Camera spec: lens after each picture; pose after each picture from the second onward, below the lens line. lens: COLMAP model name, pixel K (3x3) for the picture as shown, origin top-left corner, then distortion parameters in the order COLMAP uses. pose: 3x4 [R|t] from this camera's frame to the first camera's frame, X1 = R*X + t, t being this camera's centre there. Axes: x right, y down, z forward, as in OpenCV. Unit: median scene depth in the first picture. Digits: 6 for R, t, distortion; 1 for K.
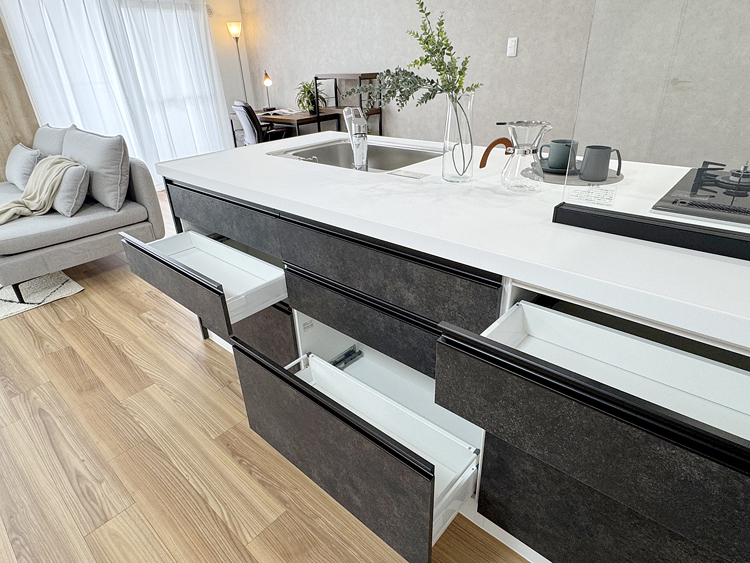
lens RADIAL K [[432.4, 0, 376.0], [0, 432.4, 279.3], [0, 0, 1]] dist [-0.002109, 0.000812]
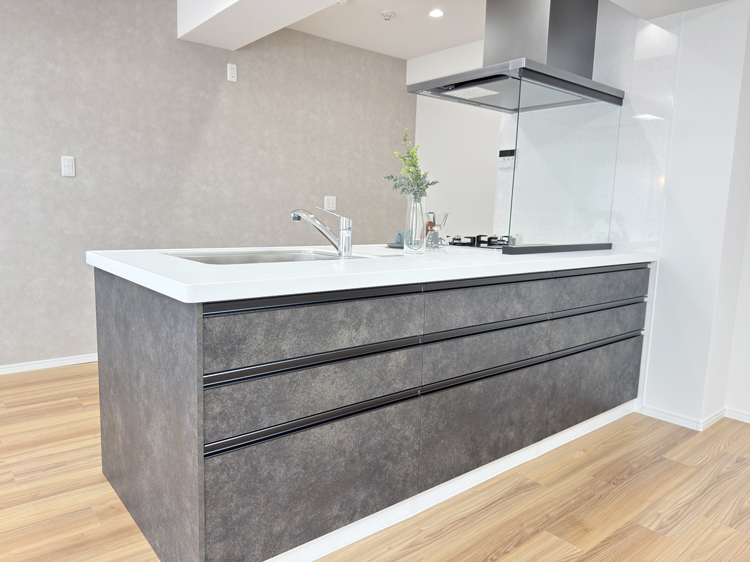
lens RADIAL K [[536.5, 0, 373.9], [0, 536.5, 286.9], [0, 0, 1]] dist [0.029453, -0.007258]
pose [[0.147026, -0.099928, 0.984072, -0.776716], [0.420307, 0.906909, 0.029296, -0.124024], [-0.895391, 0.409305, 0.175340, 0.445696]]
